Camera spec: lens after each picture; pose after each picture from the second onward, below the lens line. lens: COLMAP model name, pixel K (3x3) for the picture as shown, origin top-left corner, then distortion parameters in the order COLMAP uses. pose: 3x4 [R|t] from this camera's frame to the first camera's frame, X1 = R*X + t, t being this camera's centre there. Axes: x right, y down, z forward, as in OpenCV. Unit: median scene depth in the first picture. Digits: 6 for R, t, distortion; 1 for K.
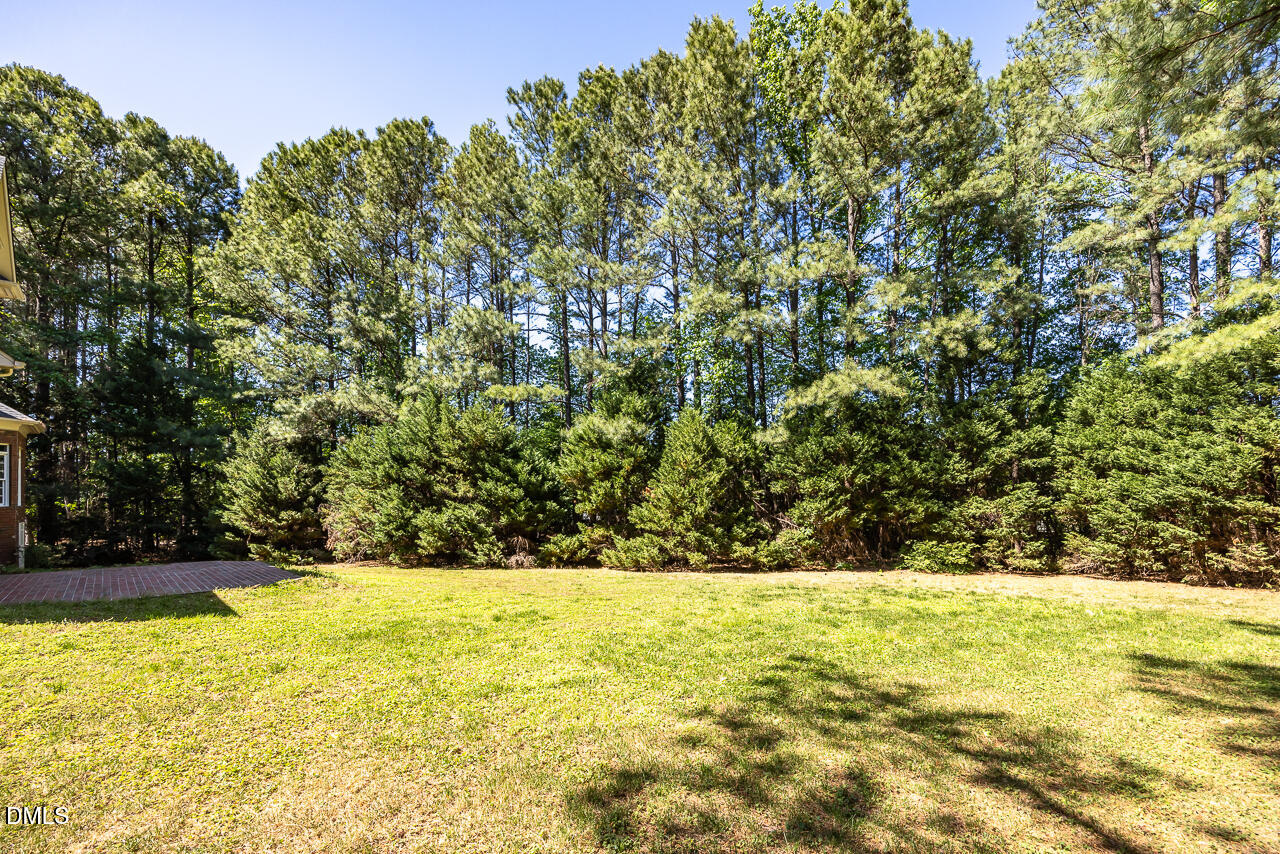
lens RADIAL K [[516.2, 0, 637.0], [0, 516.2, 479.7], [0, 0, 1]] dist [0.000385, -0.000716]
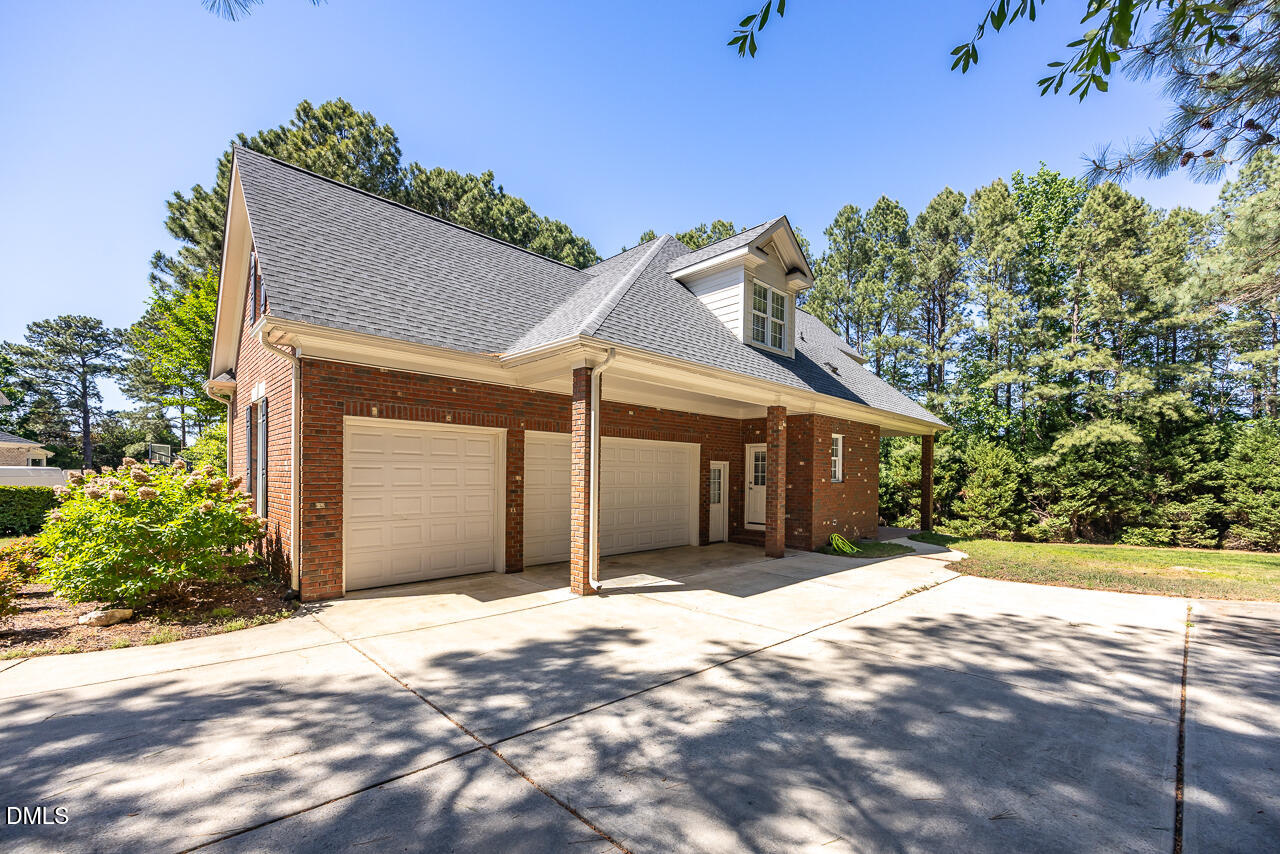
lens RADIAL K [[516.2, 0, 637.0], [0, 516.2, 479.7], [0, 0, 1]] dist [0.000385, -0.000716]
pose [[0.999210, 0.029505, -0.026631, -1.061251], [-0.028616, 0.999039, 0.033193, -0.045689], [0.027585, -0.032405, 0.999094, -0.734472]]
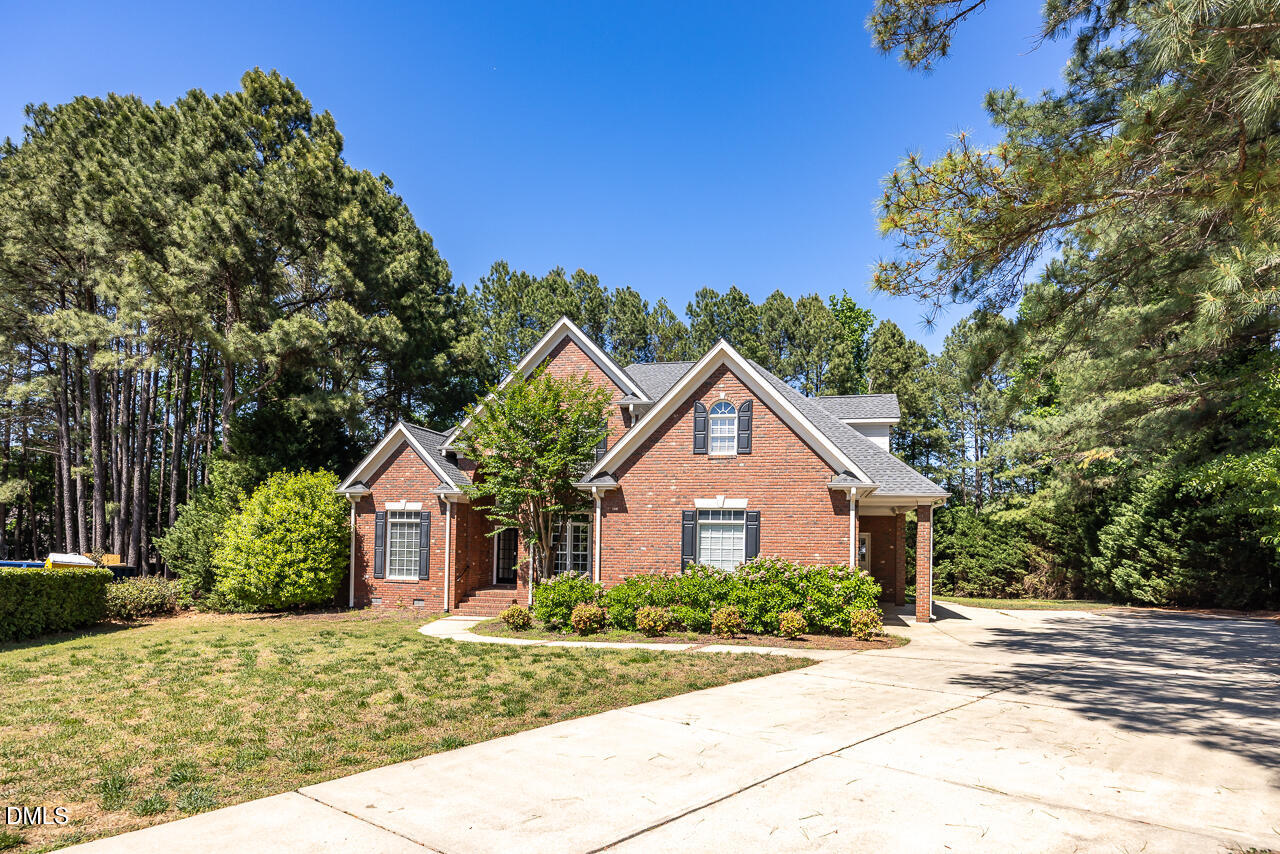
lens RADIAL K [[732.8, 0, 611.8], [0, 732.8, 520.7], [0, 0, 1]] dist [-0.005984, 0.000010]
pose [[0.860875, 0.042307, 0.507054, -2.237679], [-0.040056, 0.999079, -0.015353, -0.059833], [-0.507237, -0.007093, 0.861778, -1.090130]]
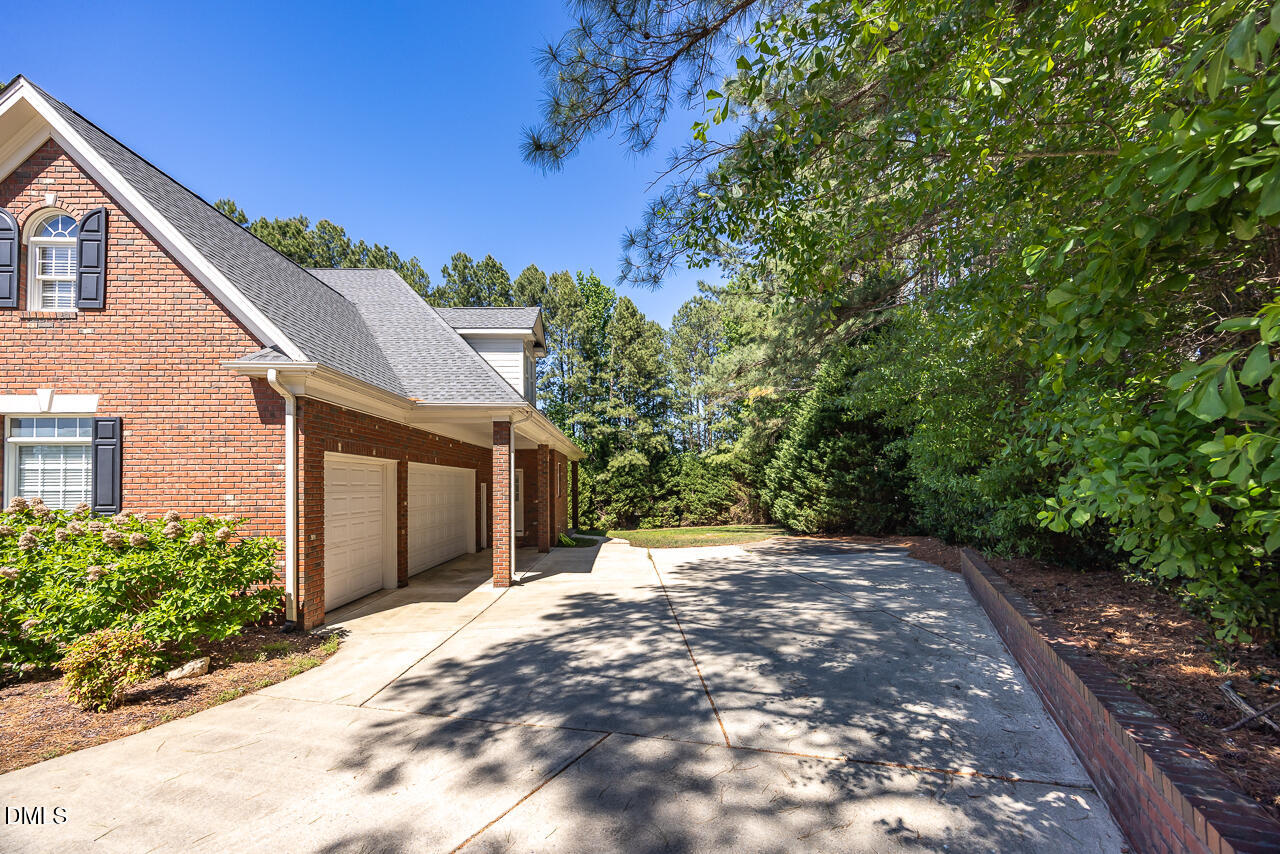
lens RADIAL K [[516.2, 0, 637.0], [0, 516.2, 479.7], [0, 0, 1]] dist [0.000385, -0.000716]
pose [[0.687632, 0.017862, 0.725839, -1.471968], [-0.015836, 0.999828, -0.009602, -0.052935], [-0.725886, -0.004892, 0.687797, -0.827828]]
